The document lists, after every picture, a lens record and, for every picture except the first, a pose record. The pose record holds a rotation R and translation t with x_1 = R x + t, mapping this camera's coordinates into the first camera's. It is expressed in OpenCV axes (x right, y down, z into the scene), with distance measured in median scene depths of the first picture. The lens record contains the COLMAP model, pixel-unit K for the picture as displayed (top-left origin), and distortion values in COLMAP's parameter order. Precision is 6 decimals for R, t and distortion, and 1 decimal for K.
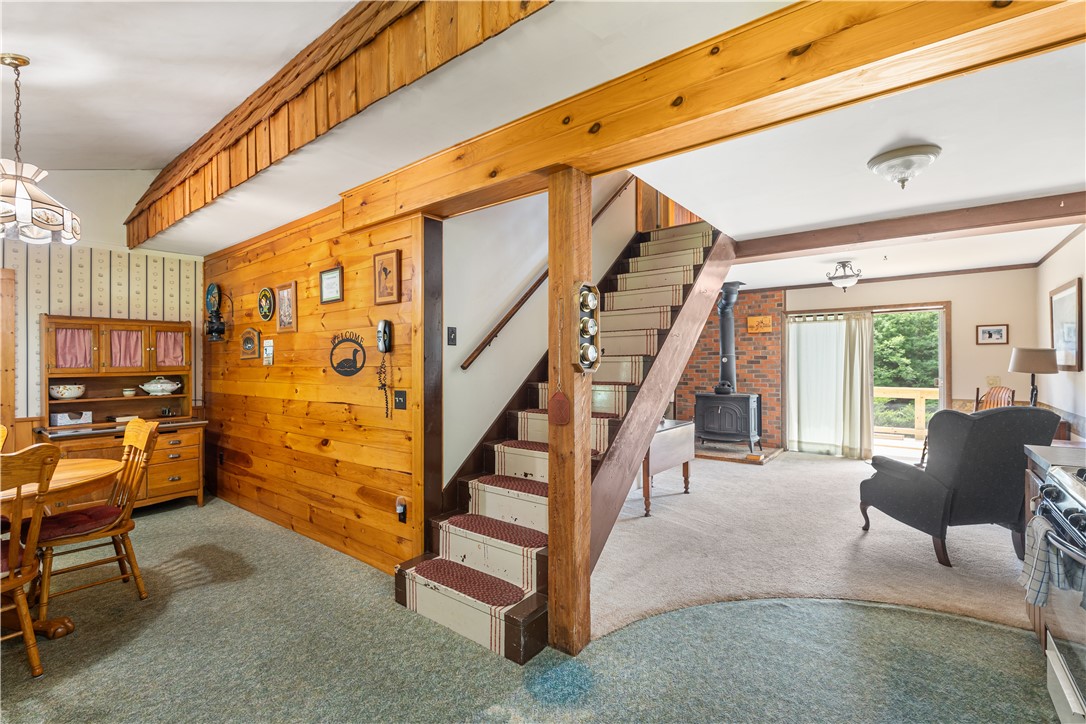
lens RADIAL K [[480.5, 0, 543.9], [0, 480.5, 361.3], [0, 0, 1]] dist [-0.002013, -0.000120]
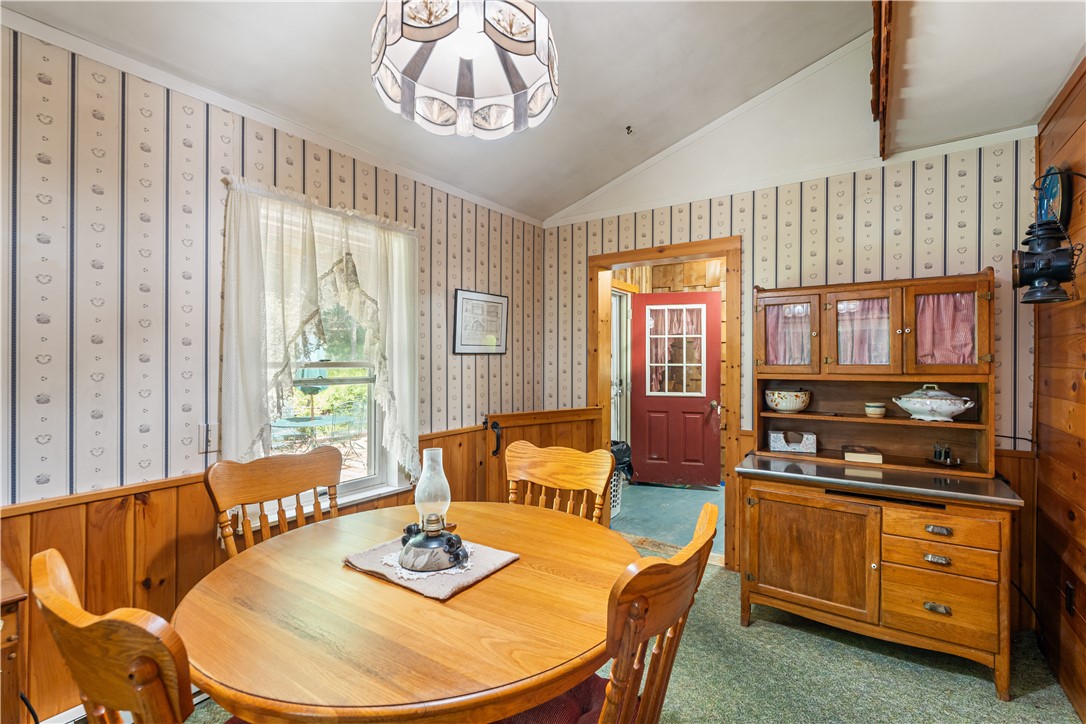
lens RADIAL K [[480.5, 0, 543.9], [0, 480.5, 361.3], [0, 0, 1]] dist [-0.002013, -0.000120]
pose [[0.065881, 0.007864, -0.997796, -0.321454], [-0.000039, 0.999969, 0.007879, 0.003178], [0.997827, -0.000480, 0.065880, 0.566671]]
